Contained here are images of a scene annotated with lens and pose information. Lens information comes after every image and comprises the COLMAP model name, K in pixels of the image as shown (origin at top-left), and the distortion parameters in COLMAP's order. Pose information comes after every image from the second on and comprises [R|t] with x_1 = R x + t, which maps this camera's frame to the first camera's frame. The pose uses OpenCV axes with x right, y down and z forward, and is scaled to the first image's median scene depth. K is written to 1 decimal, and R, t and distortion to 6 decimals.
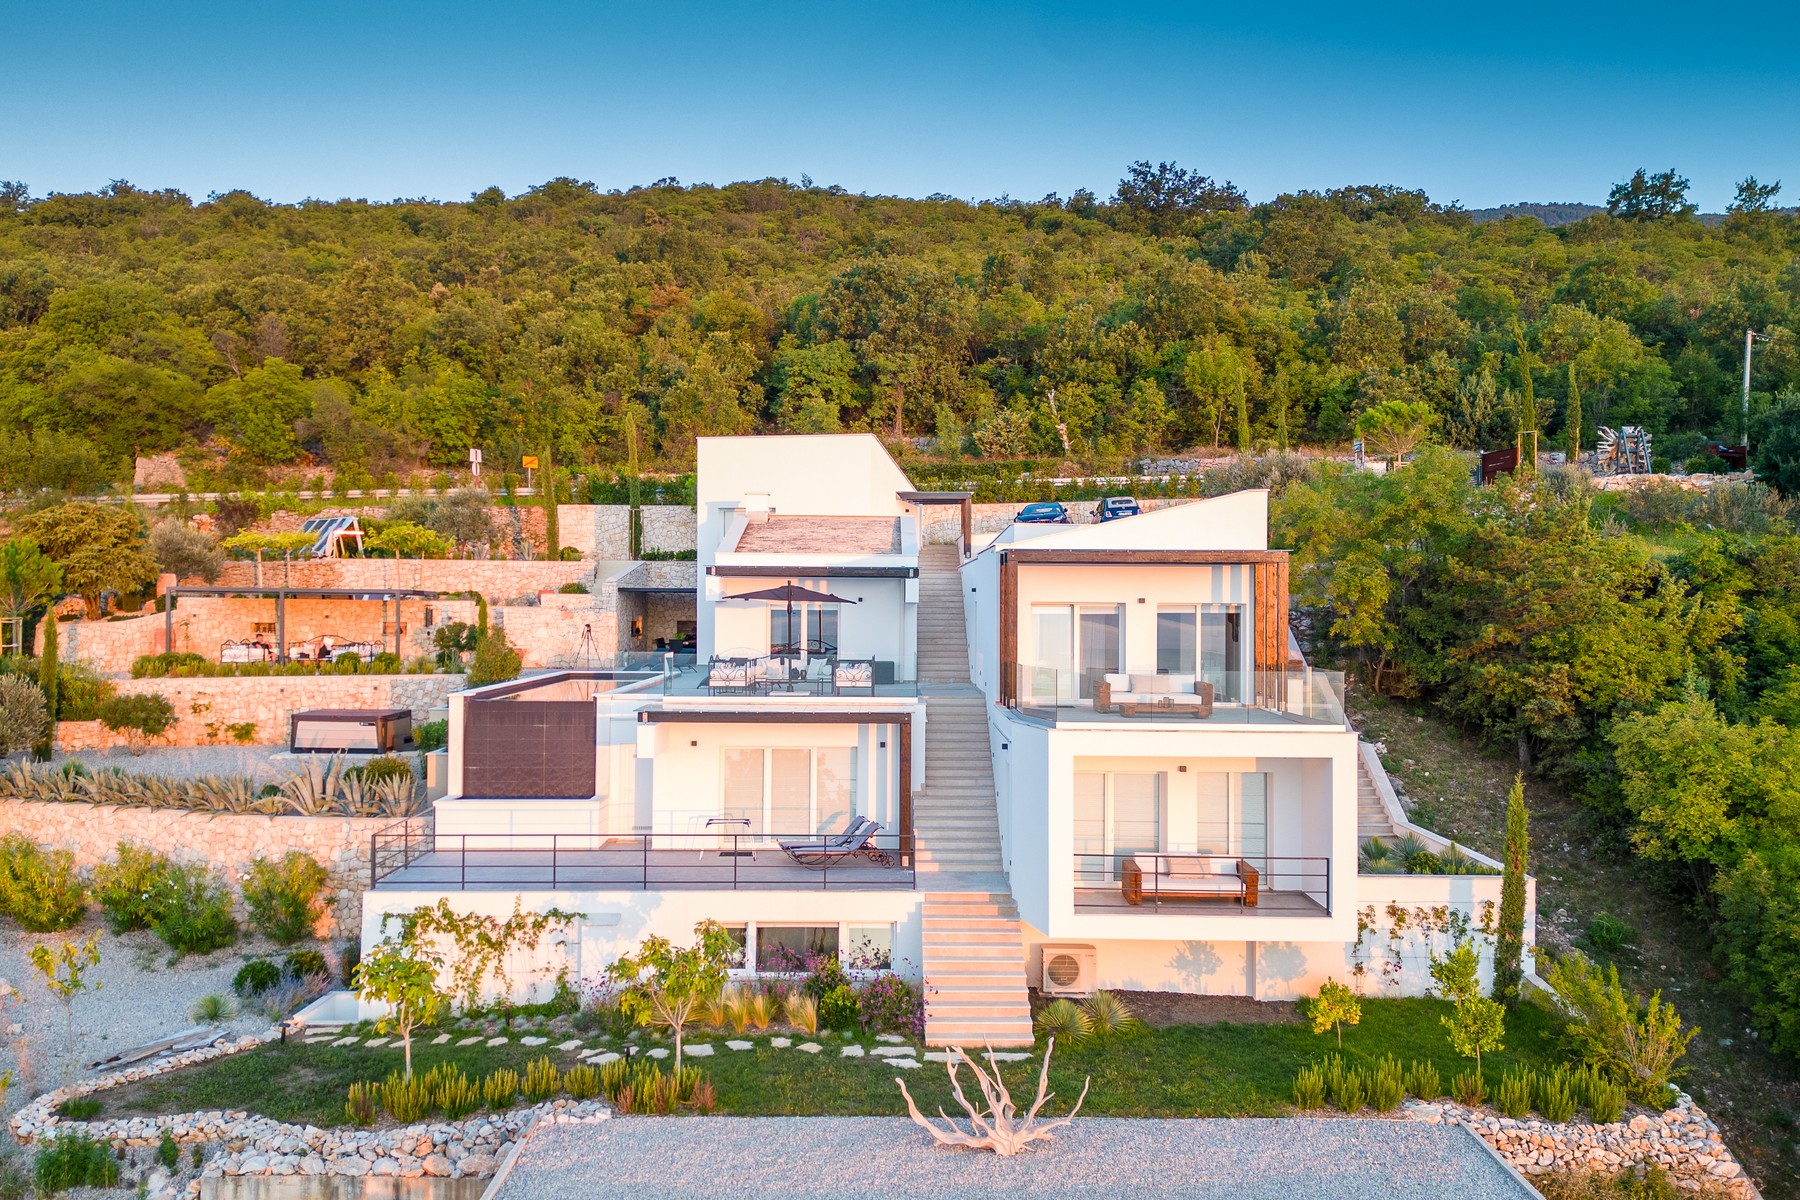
lens RADIAL K [[1450.6, 0, 900.0], [0, 1450.6, 600.0], [0, 0, 1]] dist [0.074100, -0.076103]
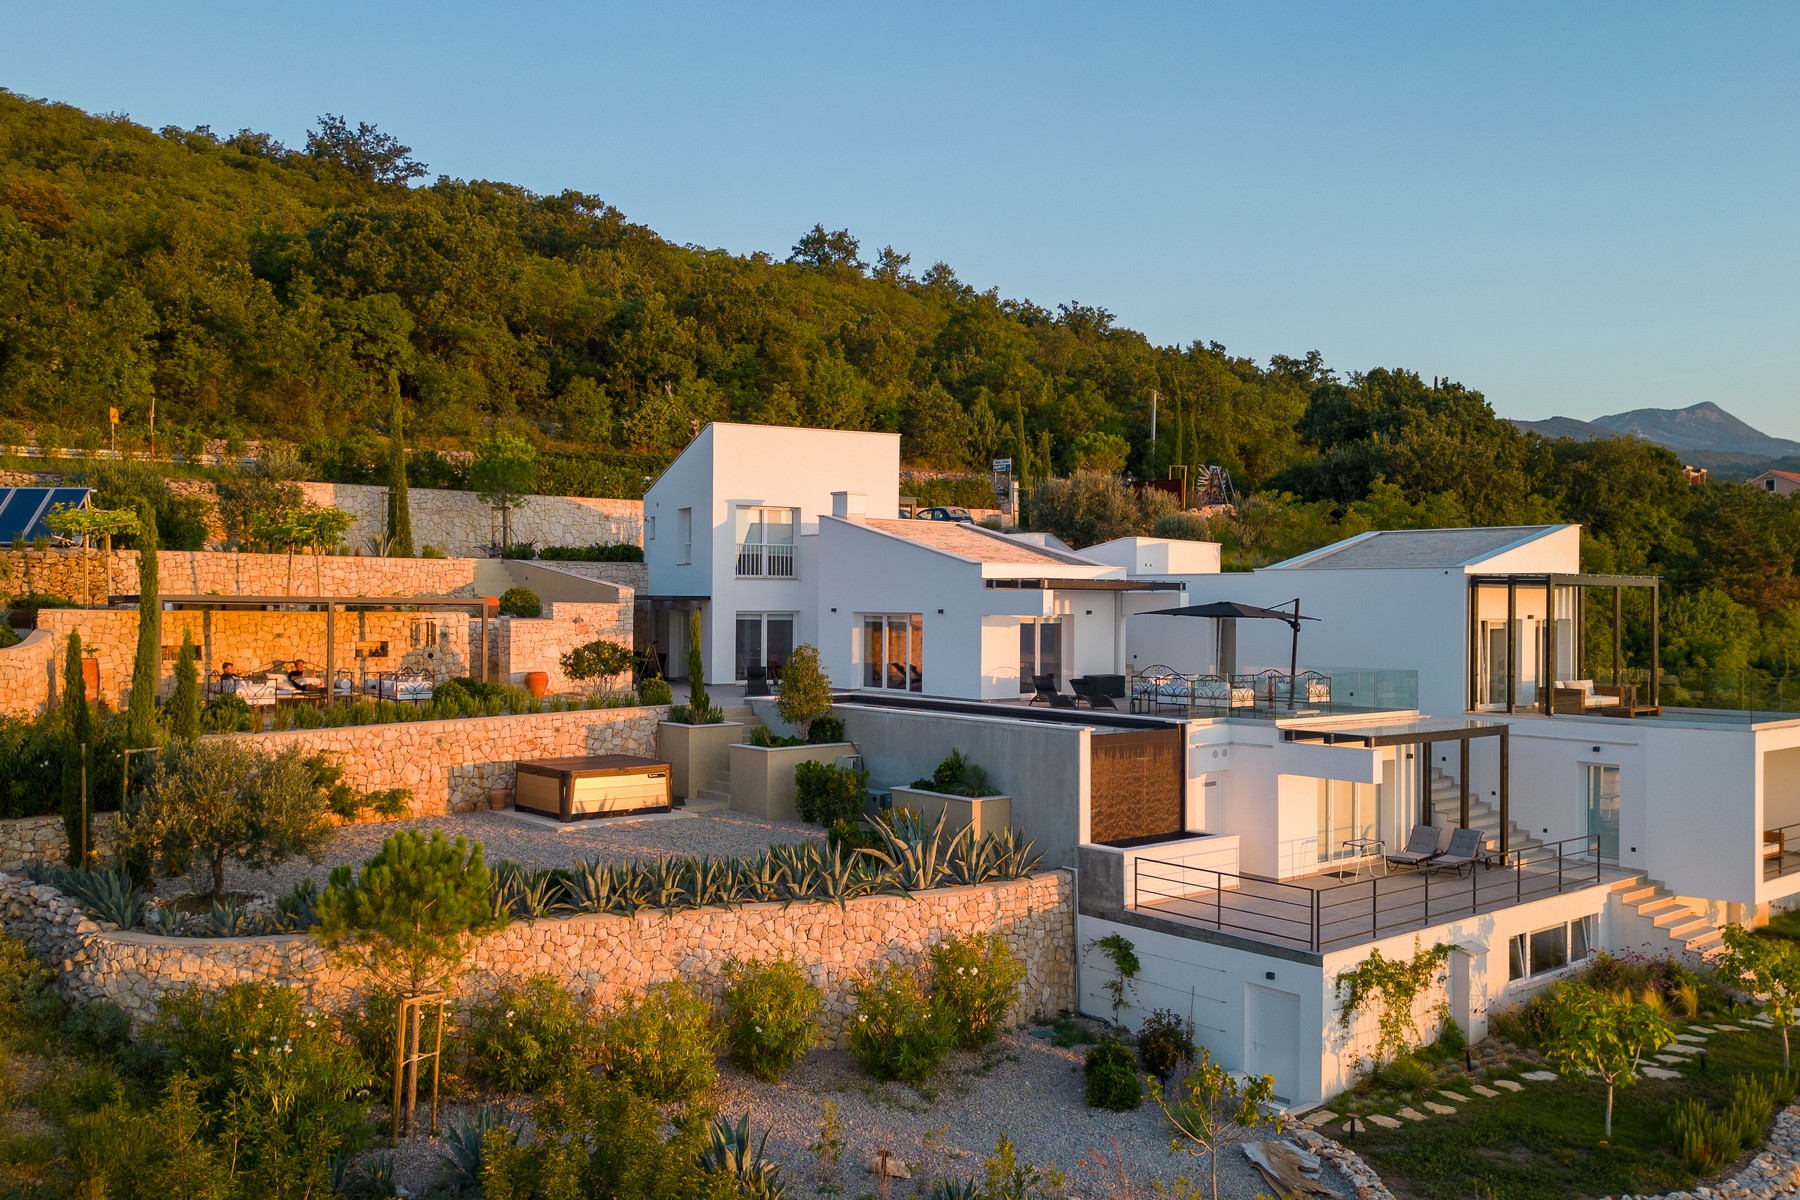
lens RADIAL K [[1450.6, 0, 900.0], [0, 1450.6, 600.0], [0, 0, 1]] dist [0.074100, -0.076103]
pose [[0.772889, 0.000125, 0.634541, -0.792210], [-0.003747, 0.999983, 0.004367, -0.013106], [-0.634530, -0.005753, 0.772877, 0.336788]]
